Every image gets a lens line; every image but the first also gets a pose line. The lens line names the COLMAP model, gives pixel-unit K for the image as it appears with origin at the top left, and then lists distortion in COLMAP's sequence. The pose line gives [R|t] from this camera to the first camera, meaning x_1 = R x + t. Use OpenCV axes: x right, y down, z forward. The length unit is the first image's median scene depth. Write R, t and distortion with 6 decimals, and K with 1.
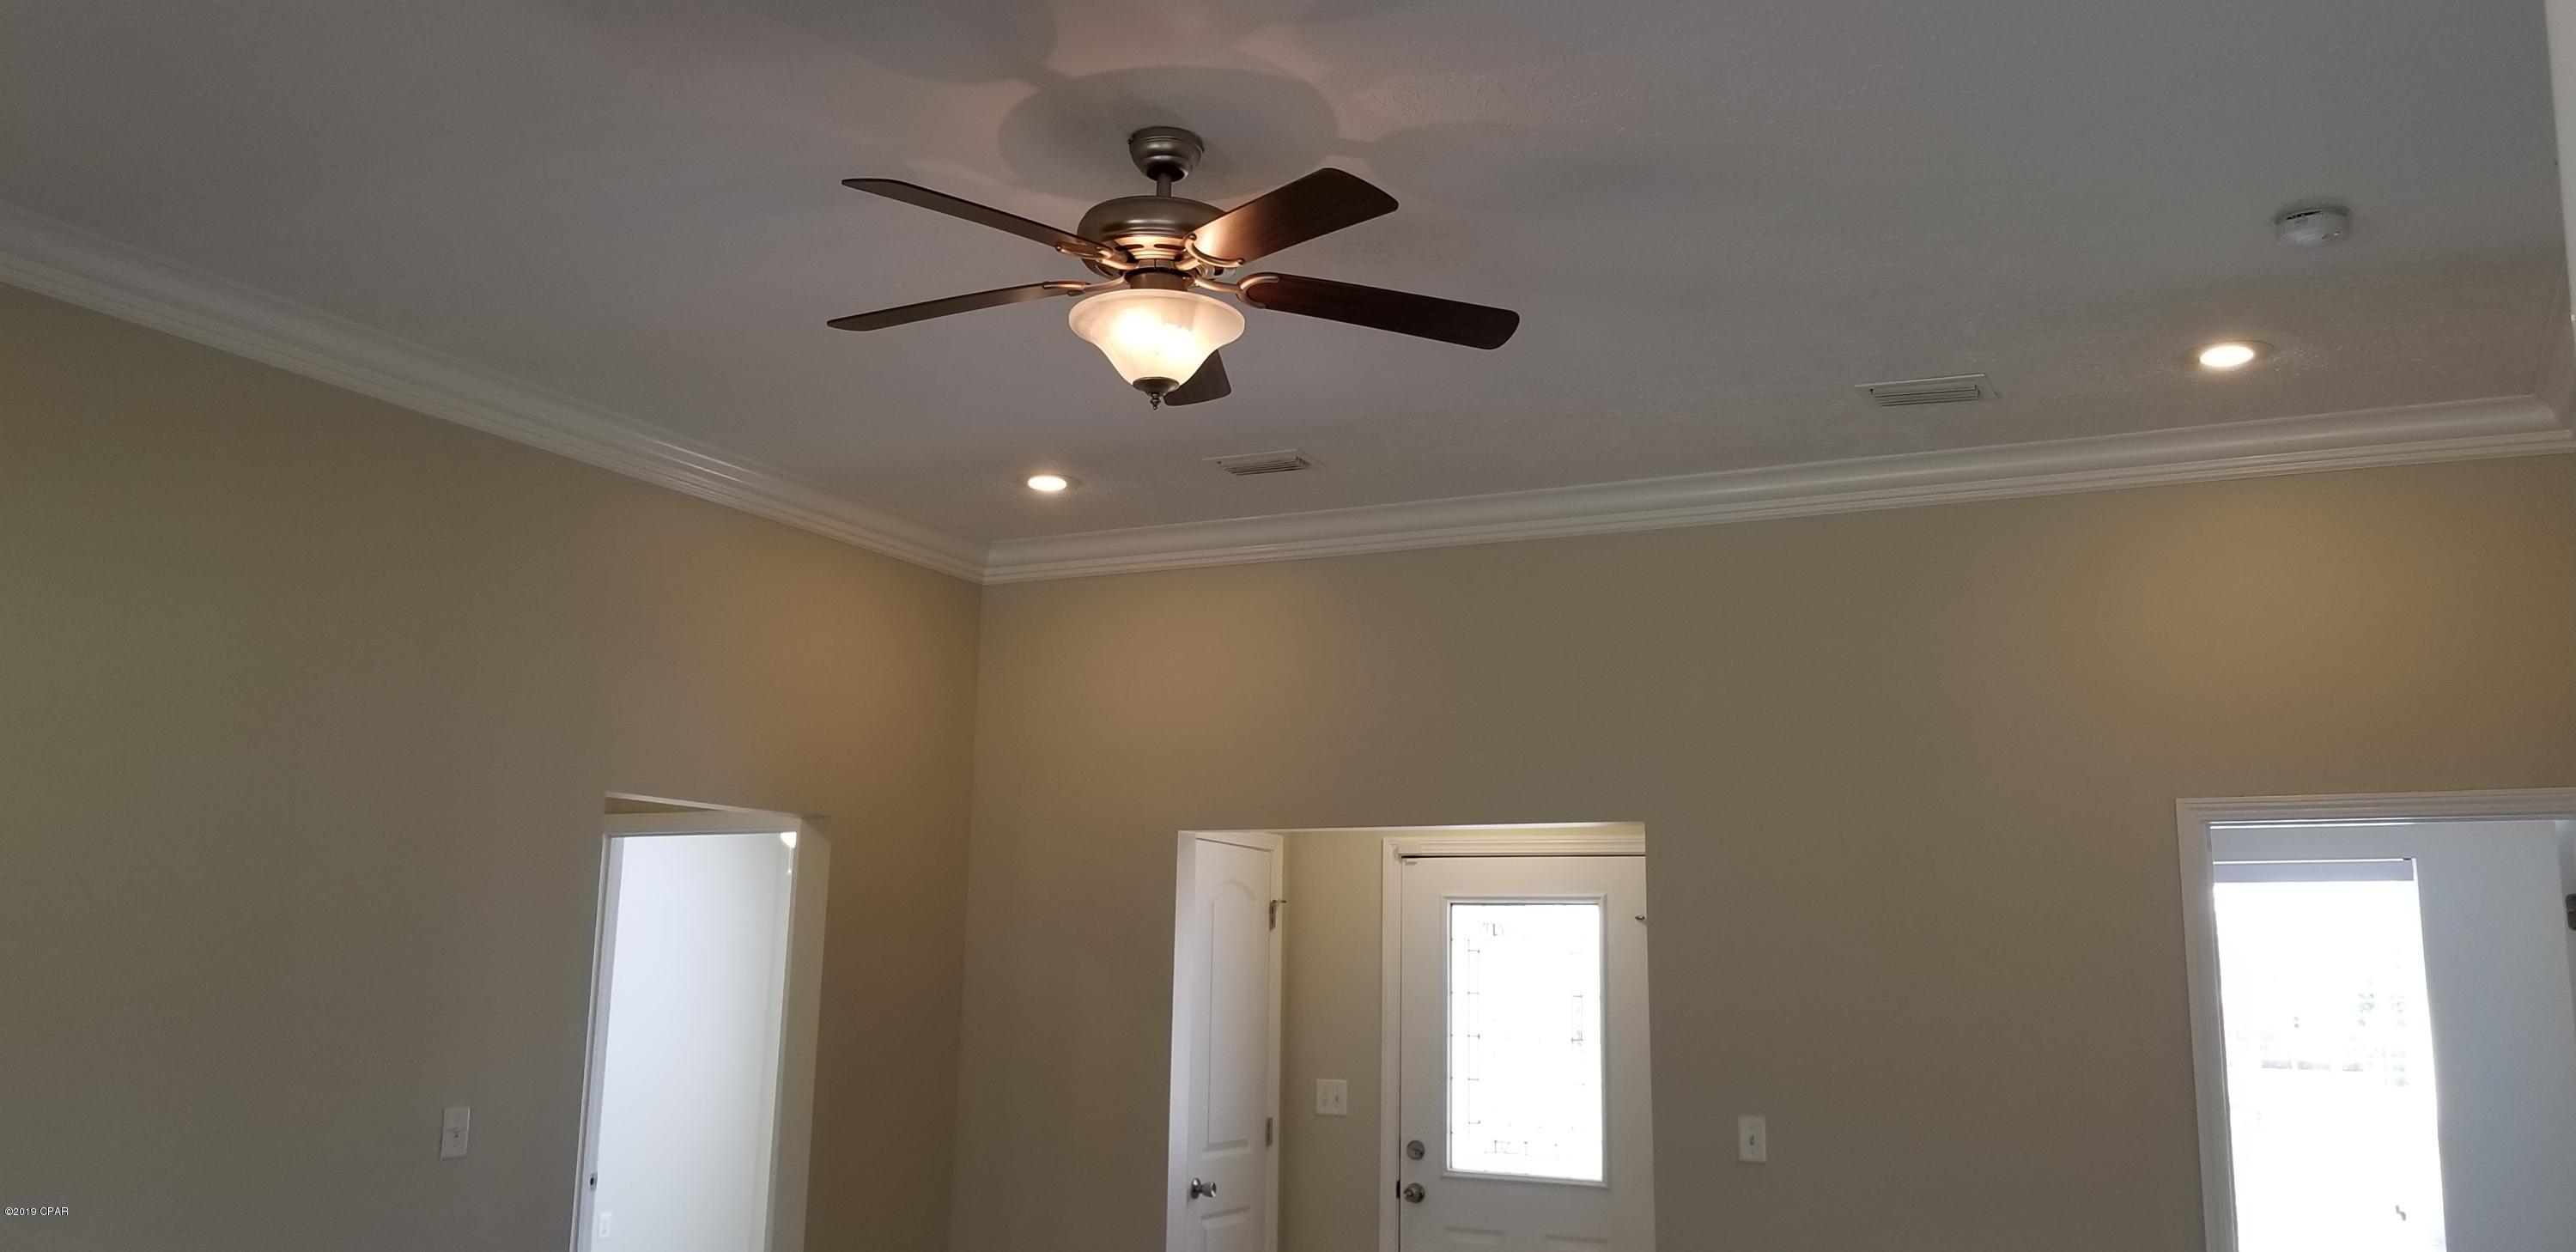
lens RADIAL K [[2109.7, 0, 1288.0], [0, 2109.7, 626.0], [0, 0, 1]] dist [-0.002546, -0.006283]
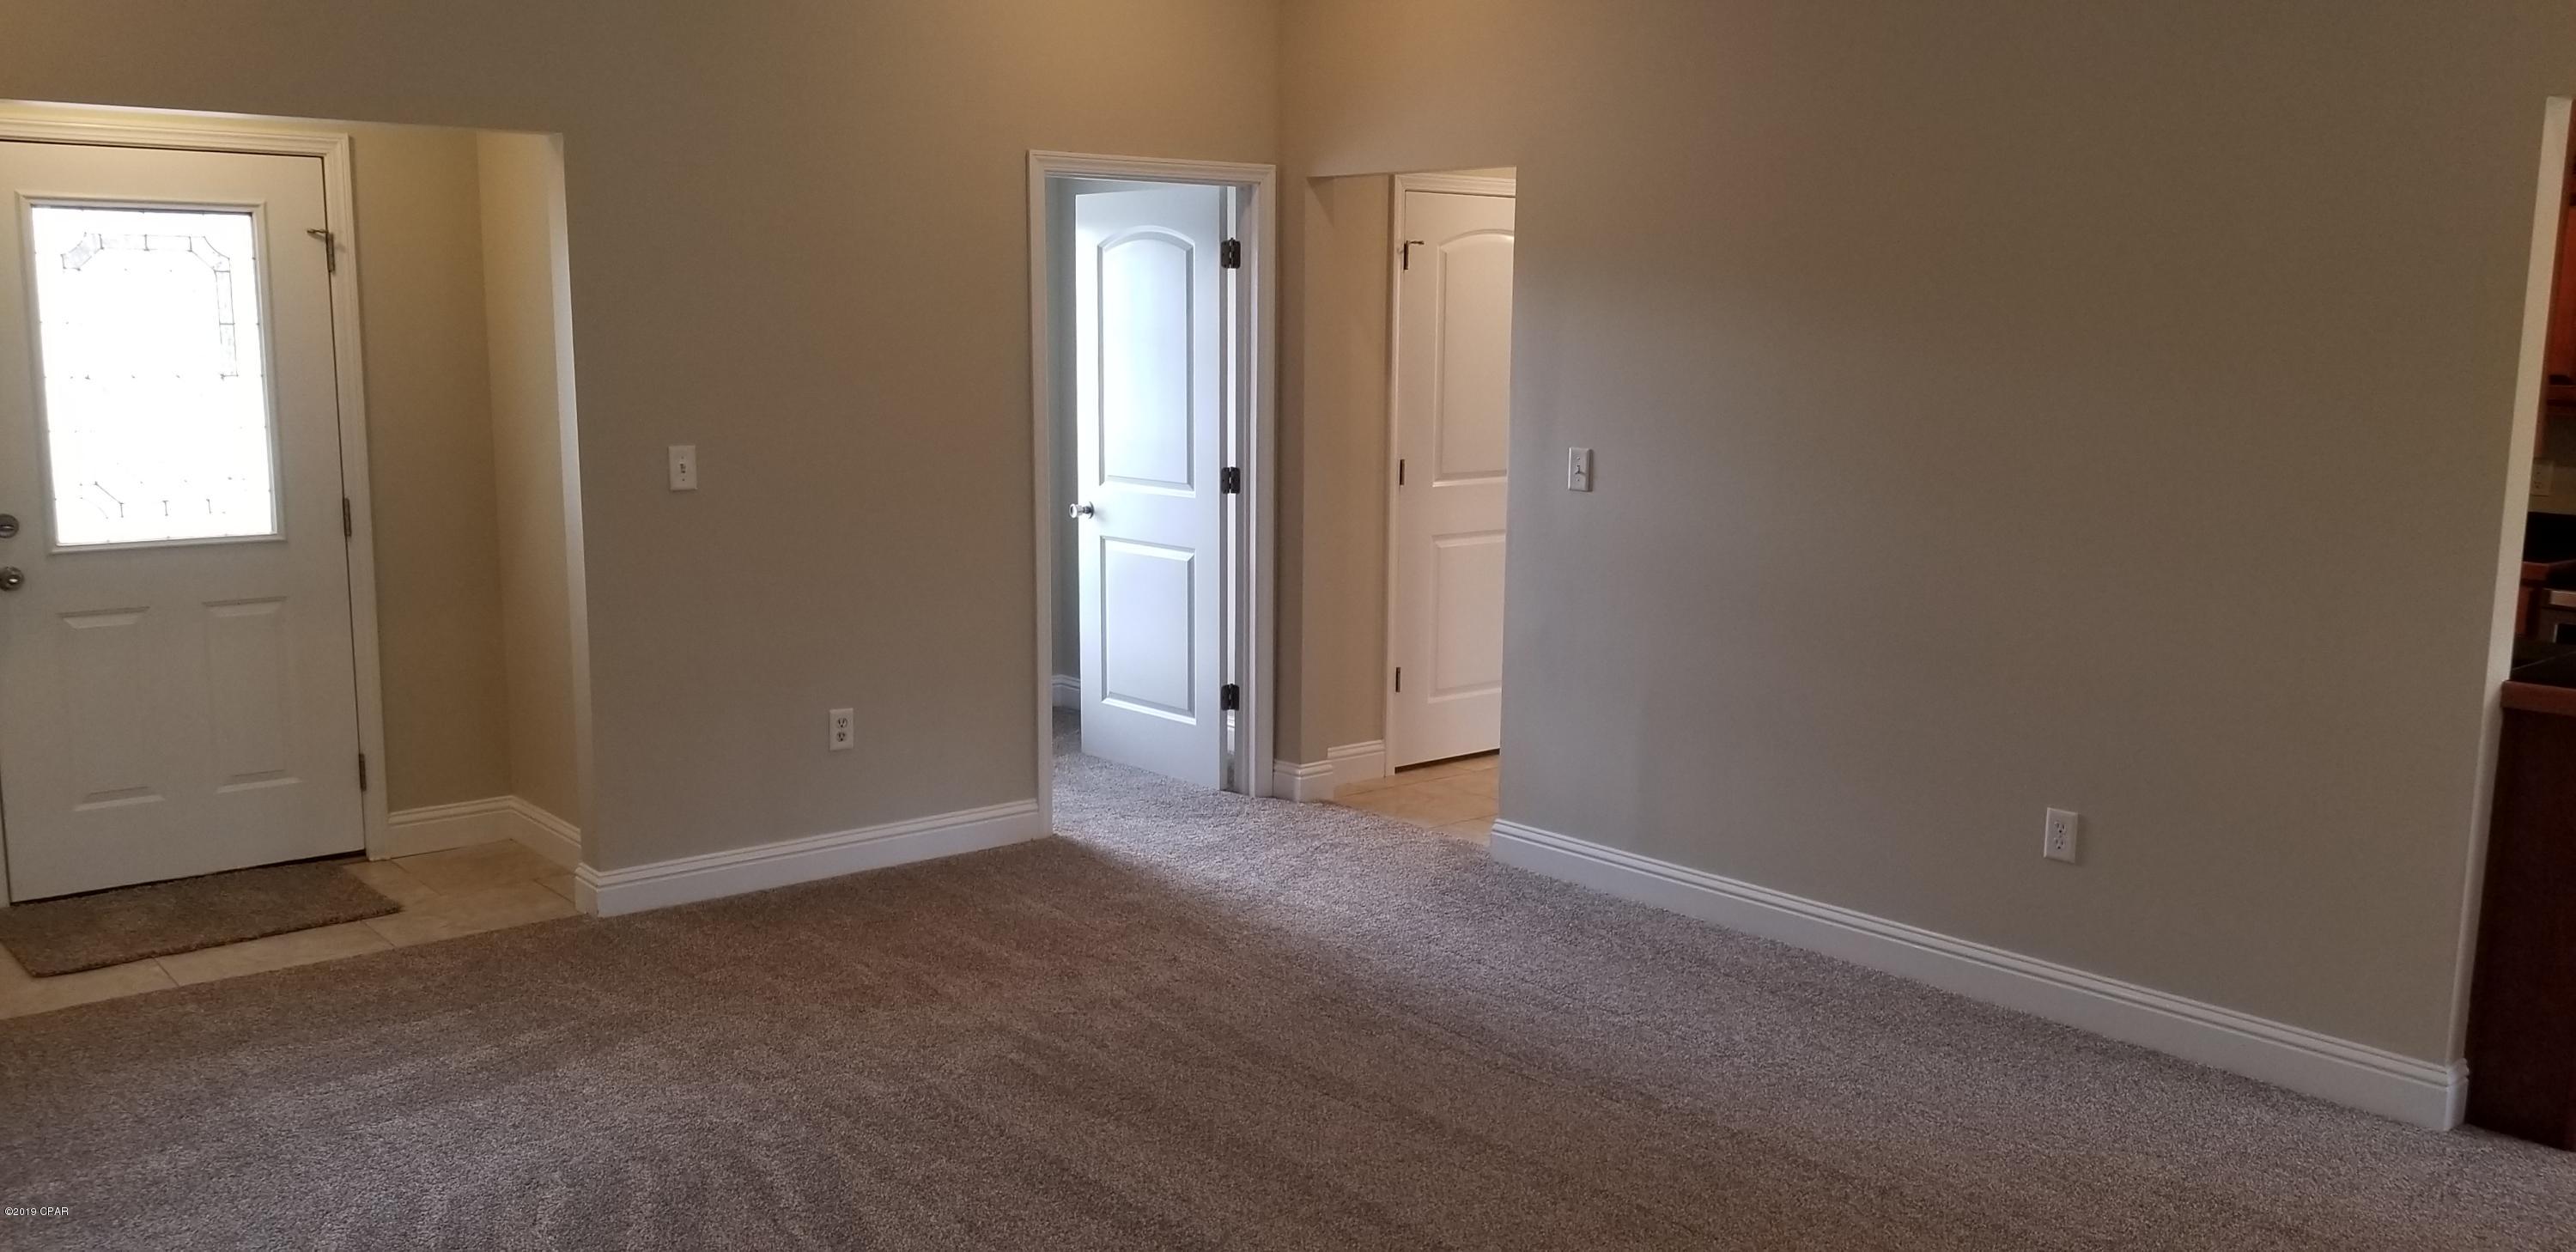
lens RADIAL K [[2109.7, 0, 1288.0], [0, 2109.7, 626.0], [0, 0, 1]] dist [-0.002546, -0.006283]
pose [[0.412346, -0.151380, 0.898362, -0.458190], [-0.155575, 0.959913, 0.233160, 0.031190], [-0.897645, -0.235905, 0.372265, 0.287022]]
